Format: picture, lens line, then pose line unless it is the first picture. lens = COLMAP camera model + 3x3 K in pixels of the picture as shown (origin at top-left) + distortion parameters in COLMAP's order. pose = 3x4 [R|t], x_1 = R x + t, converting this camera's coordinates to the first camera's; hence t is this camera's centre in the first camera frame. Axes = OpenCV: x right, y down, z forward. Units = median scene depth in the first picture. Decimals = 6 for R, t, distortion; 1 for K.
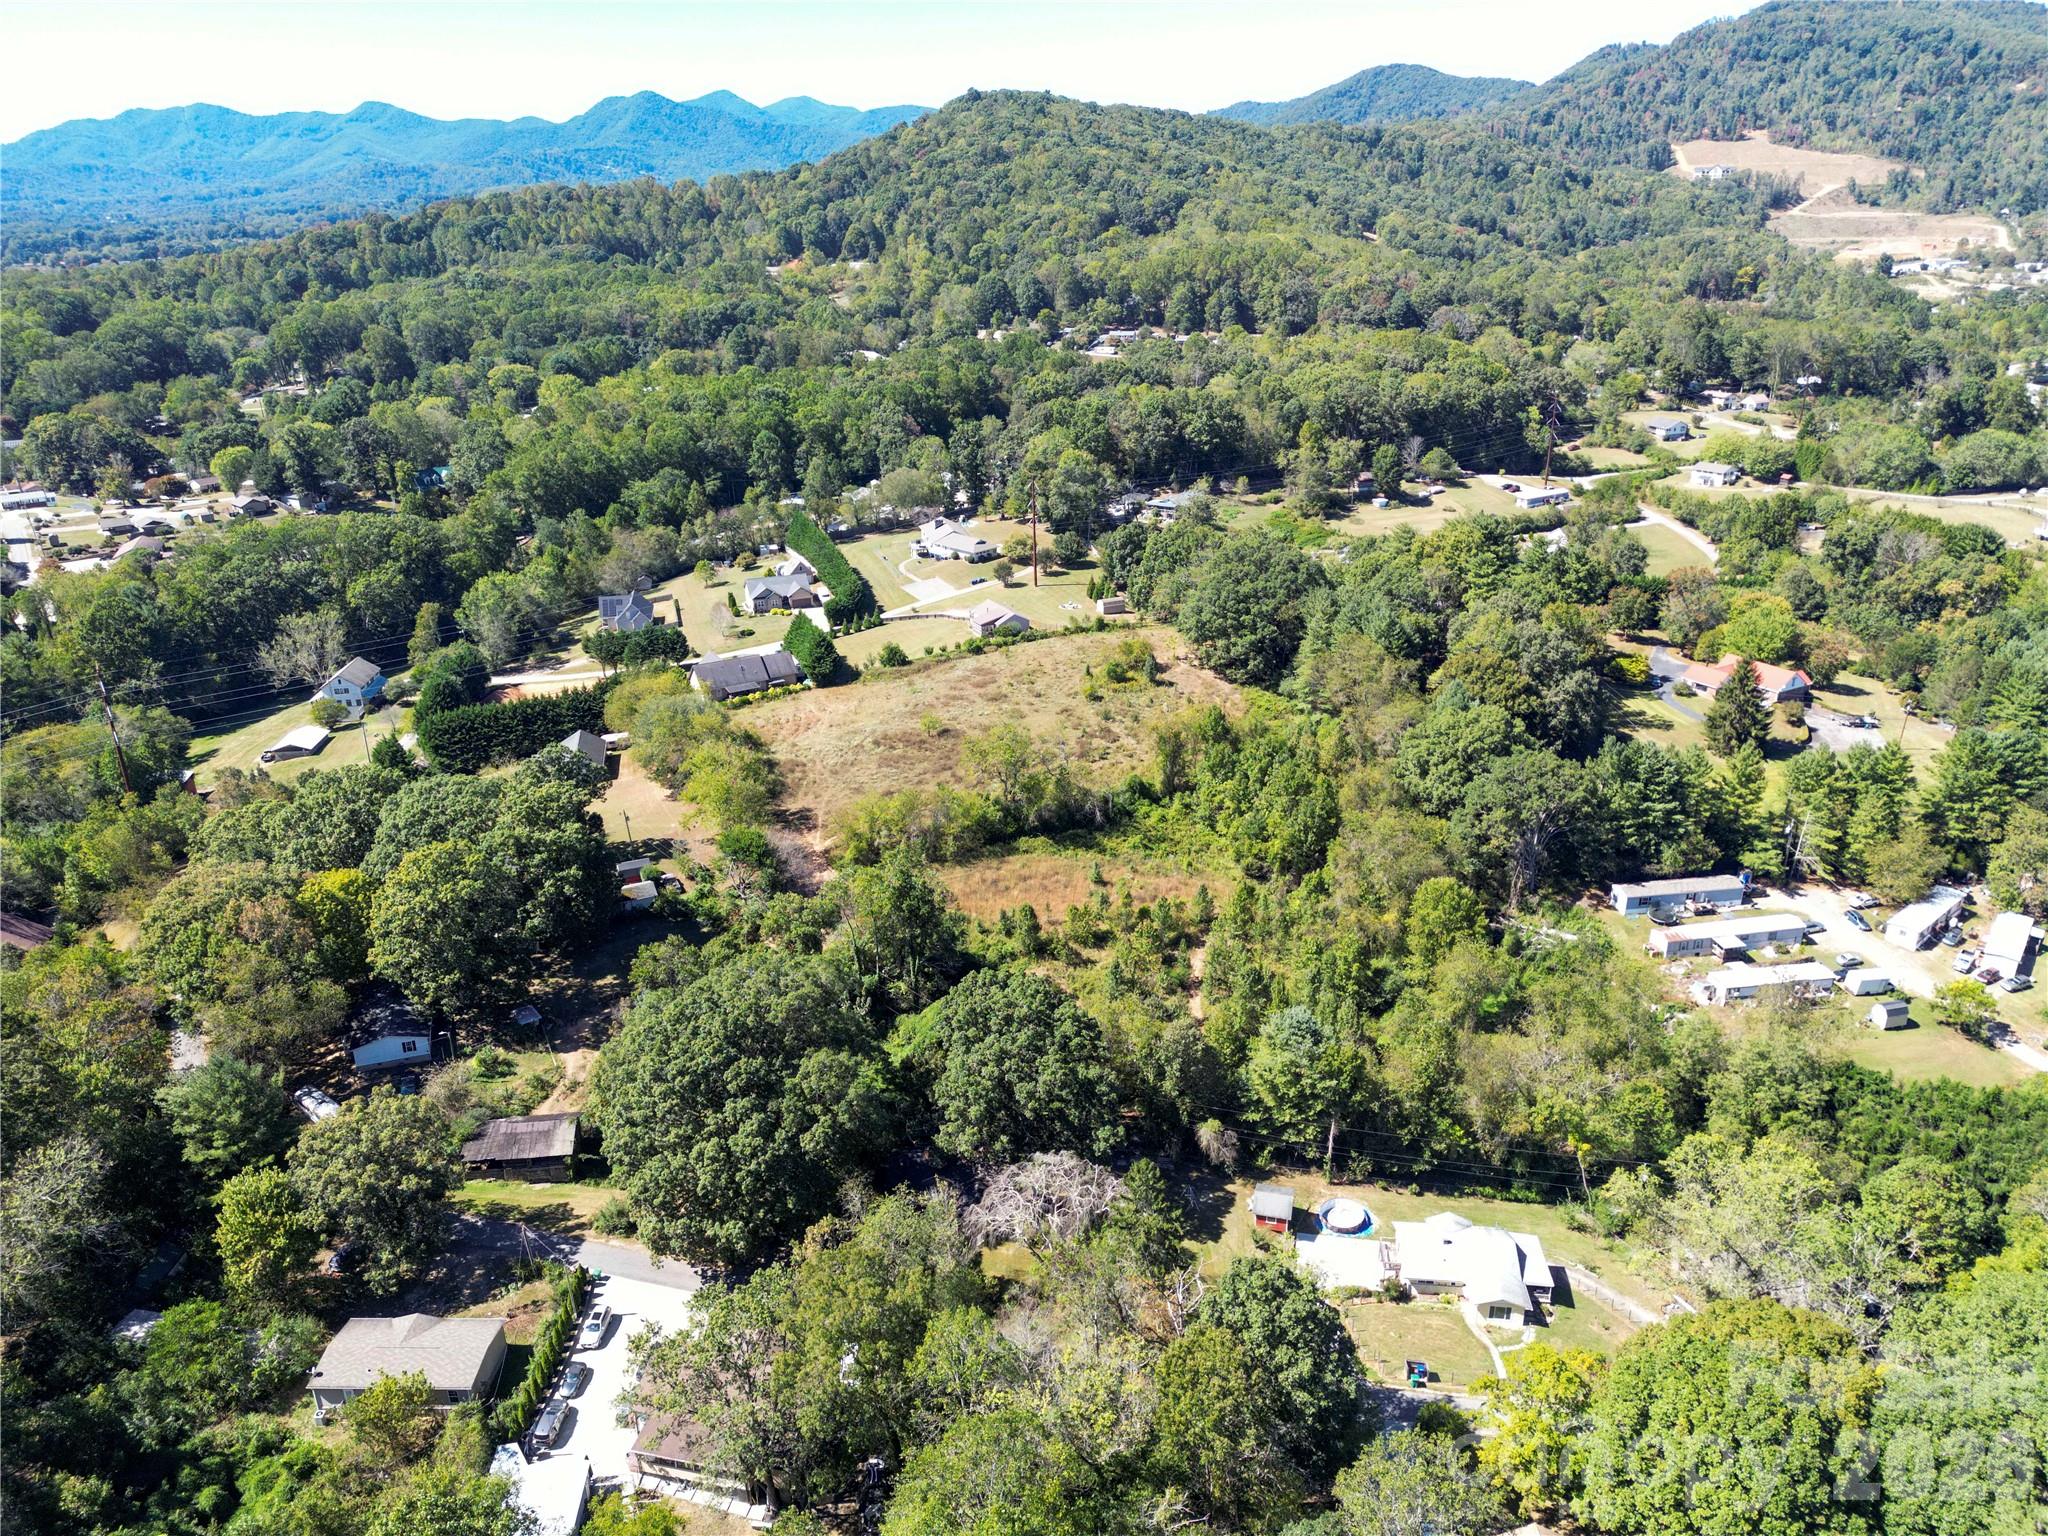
lens RADIAL K [[1432.2, 0, 1022.8], [0, 1432.2, 765.3], [0, 0, 1]] dist [0.070203, -0.060981]
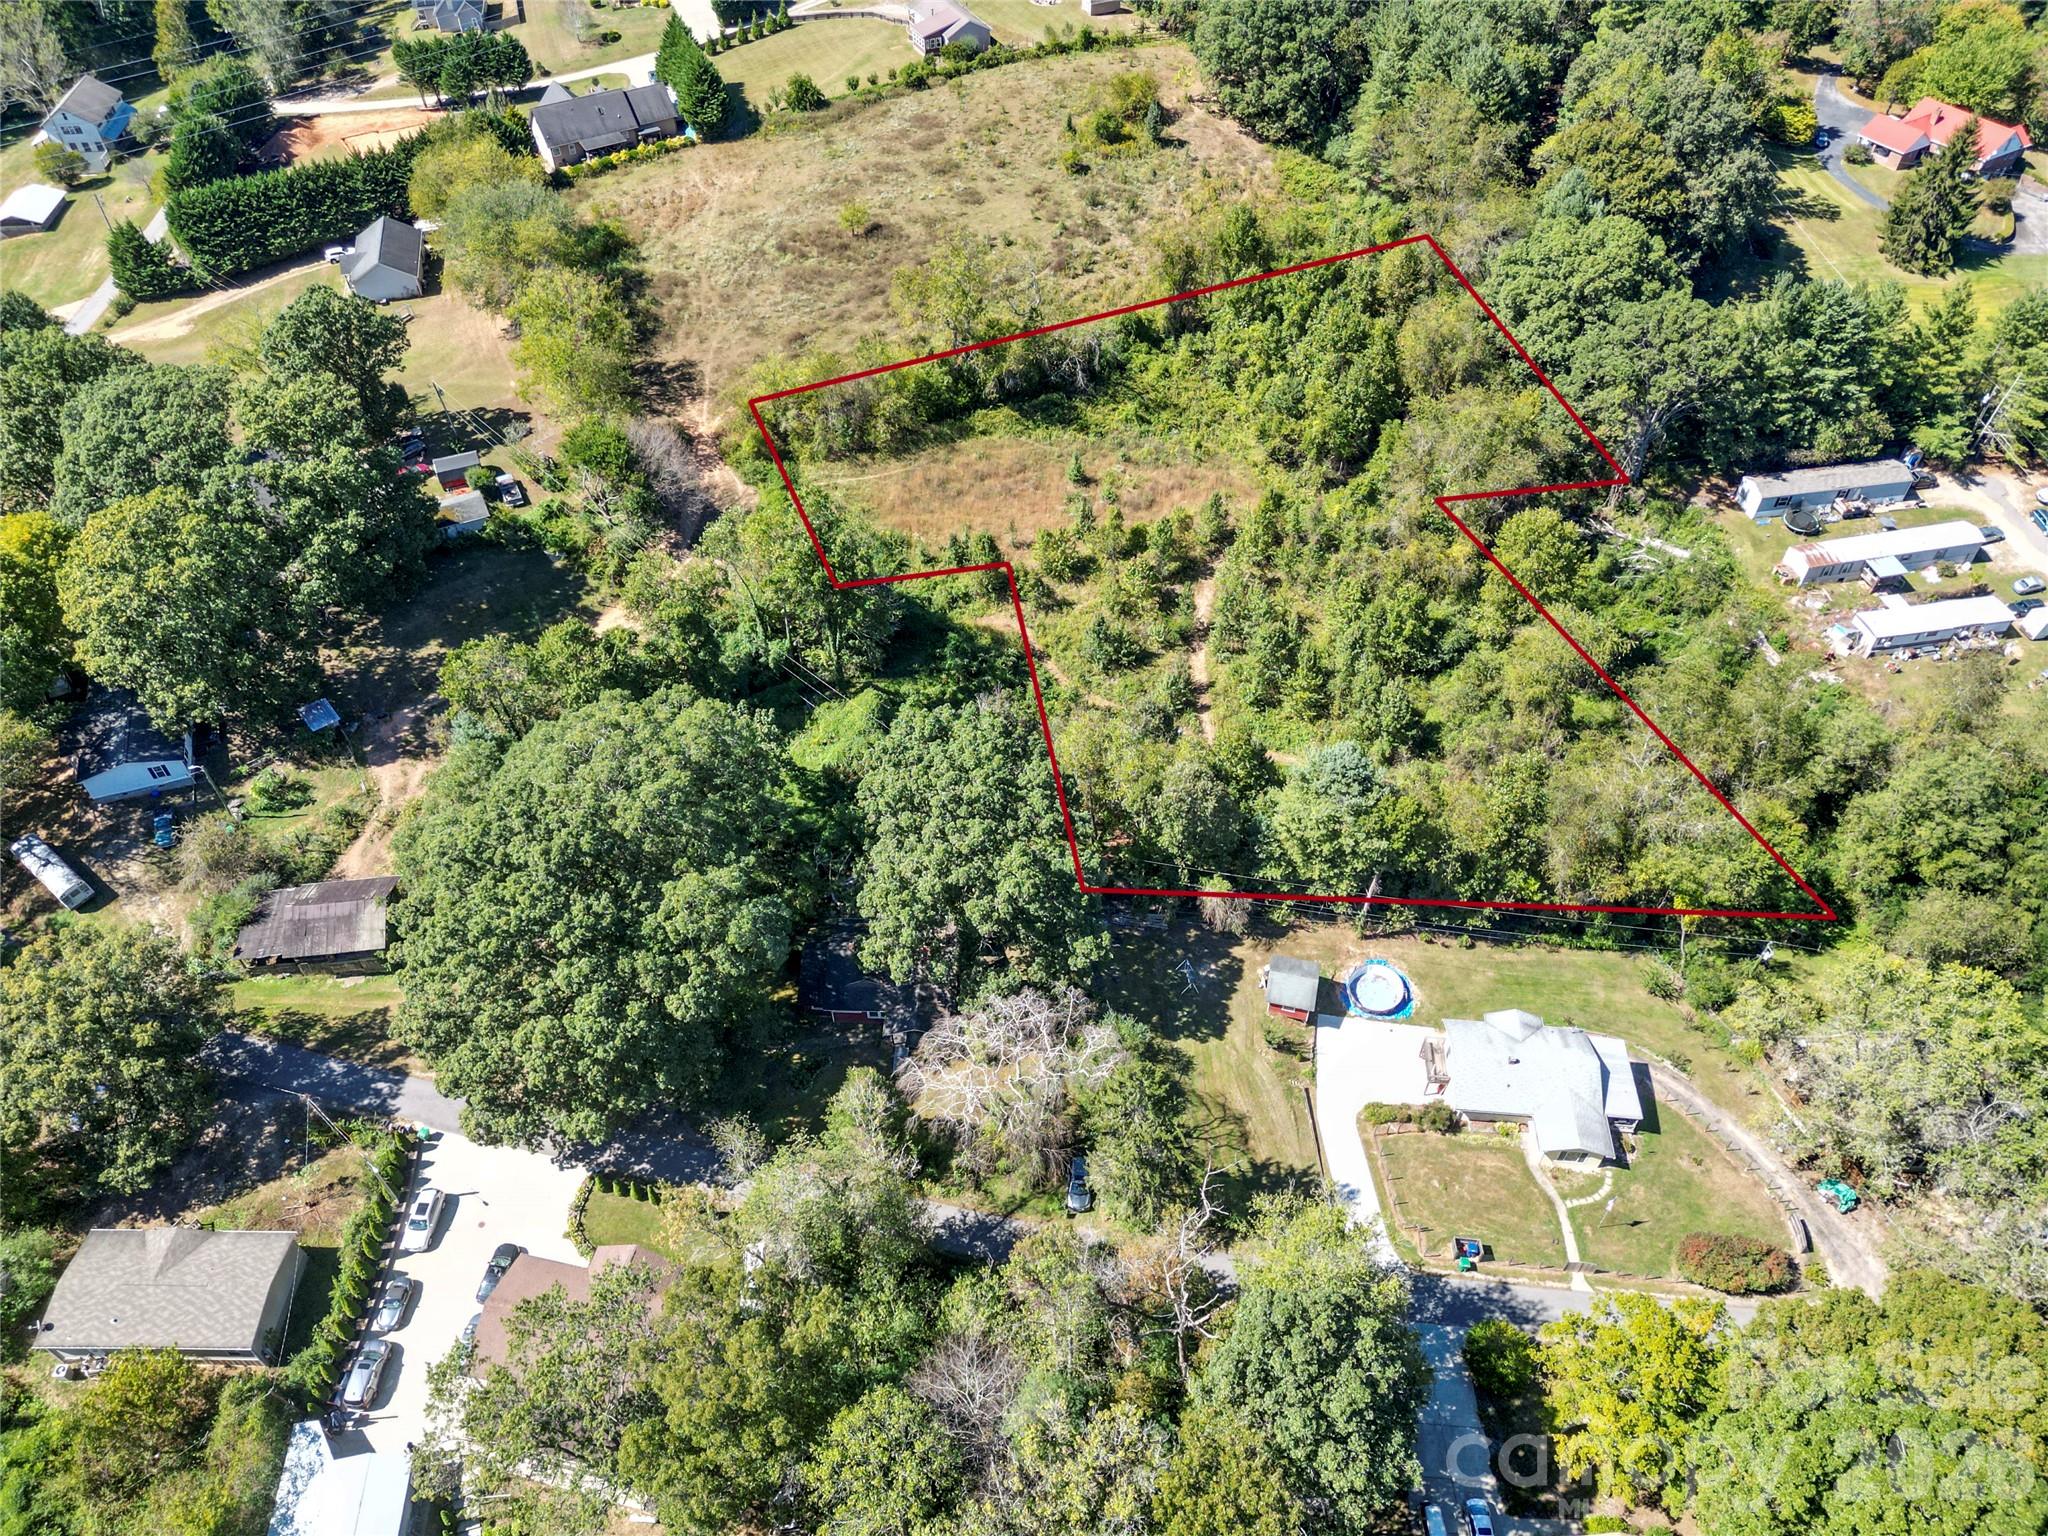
lens RADIAL K [[1444.6, 0, 1024.0], [0, 1444.6, 768.0], [0, 0, 1]] dist [0.053340, -0.038031]
pose [[0.999786, -0.004301, 0.020225, 0.007755], [-0.004419, 0.911094, 0.412176, -0.103196], [-0.020200, -0.412177, 0.910880, 0.252307]]
